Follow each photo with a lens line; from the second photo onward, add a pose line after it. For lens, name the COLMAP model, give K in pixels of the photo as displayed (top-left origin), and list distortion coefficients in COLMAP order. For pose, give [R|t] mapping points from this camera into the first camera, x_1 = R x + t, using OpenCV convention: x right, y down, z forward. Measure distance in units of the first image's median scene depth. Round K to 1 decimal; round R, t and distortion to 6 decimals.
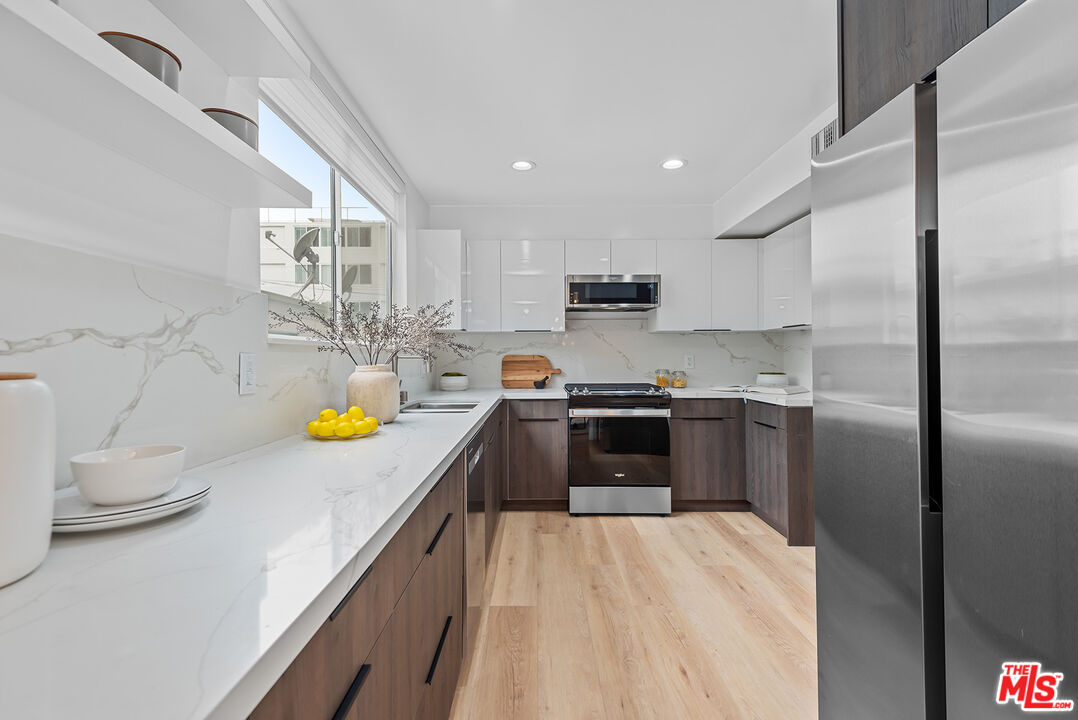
lens RADIAL K [[491.7, 0, 535.1], [0, 491.7, 356.3], [0, 0, 1]] dist [0.018772, -0.000322]
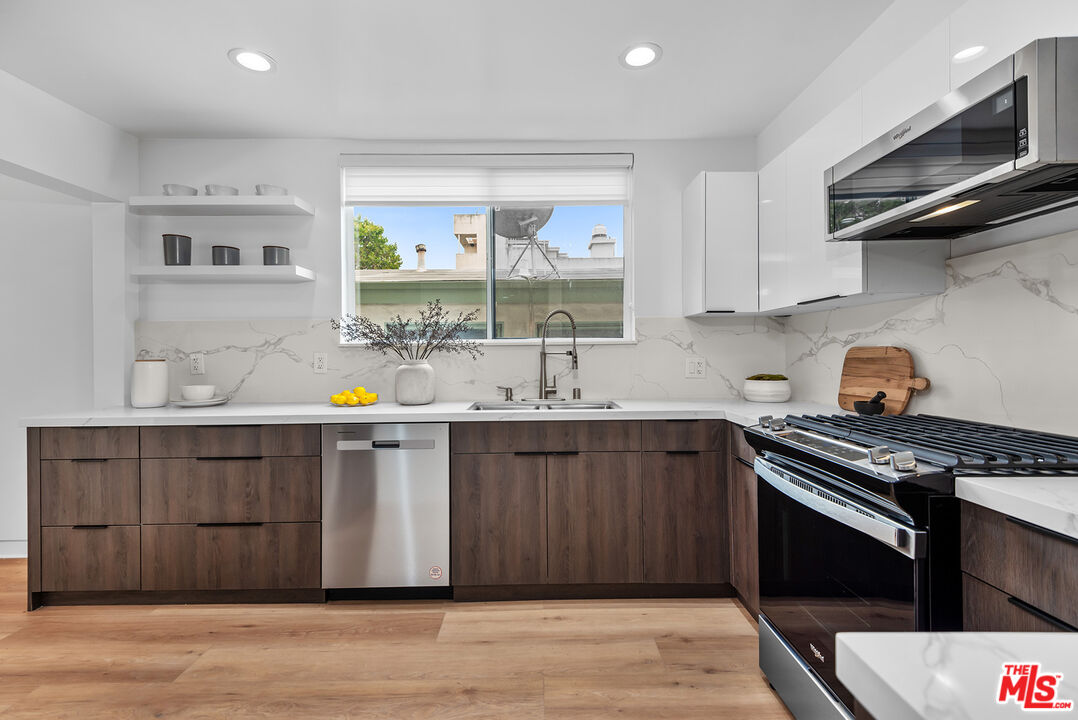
lens RADIAL K [[491.7, 0, 534.6], [0, 491.7, 357.0], [0, 0, 1]] dist [0.018772, -0.000322]
pose [[-0.010014, 0.010277, -0.999897, 0.798704], [0.008914, 0.999908, 0.010188, -0.000561], [0.999910, -0.008811, -0.010104, 1.098898]]
